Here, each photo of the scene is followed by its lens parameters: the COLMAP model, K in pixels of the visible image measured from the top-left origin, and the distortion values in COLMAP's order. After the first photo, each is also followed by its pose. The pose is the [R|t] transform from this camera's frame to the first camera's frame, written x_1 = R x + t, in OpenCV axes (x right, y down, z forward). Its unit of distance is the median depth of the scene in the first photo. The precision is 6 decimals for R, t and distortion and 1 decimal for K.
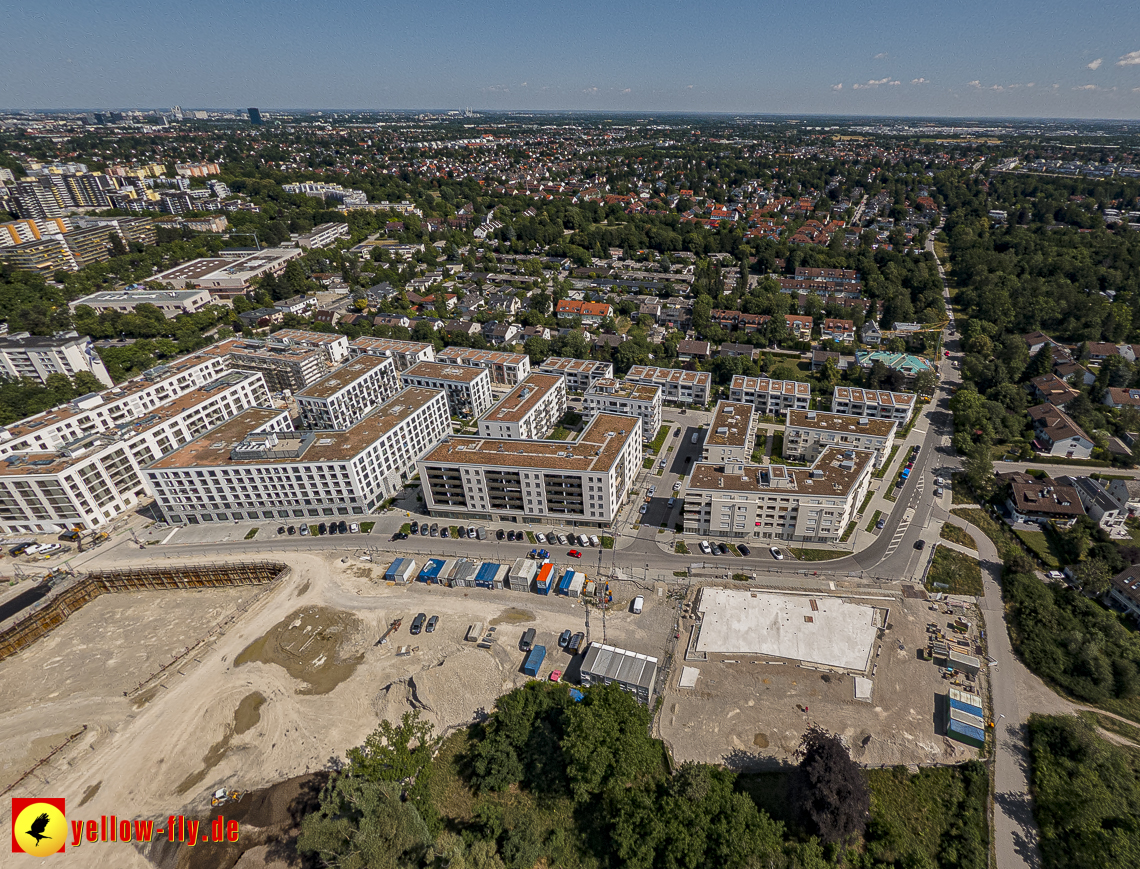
lens RADIAL K [[536.5, 0, 654.5], [0, 536.5, 414.4], [0, 0, 1]] dist [-0.018743, 0.001835]
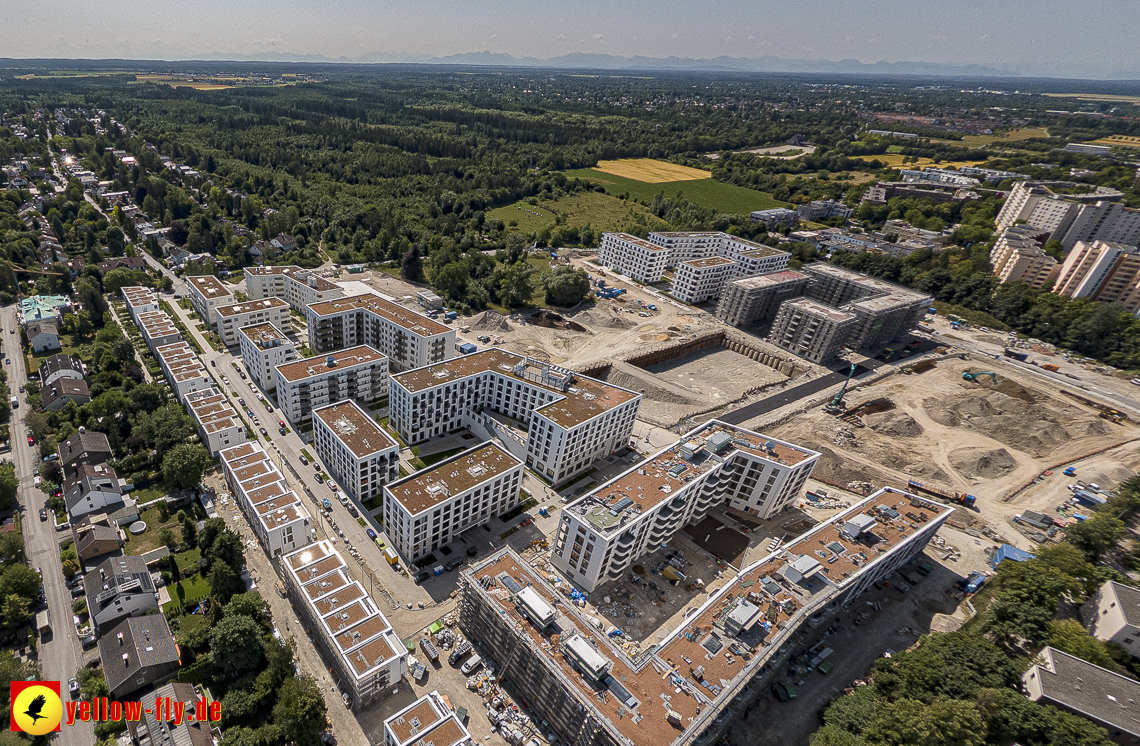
lens RADIAL K [[541.6, 0, 404.5], [0, 541.6, 420.8], [0, 0, 1]] dist [-0.019995, 0.002610]
pose [[-0.723840, -0.397227, 0.564152, -1.207279], [0.322120, 0.528518, 0.785435, -0.920914], [-0.610160, 0.750253, -0.254607, 1.566581]]
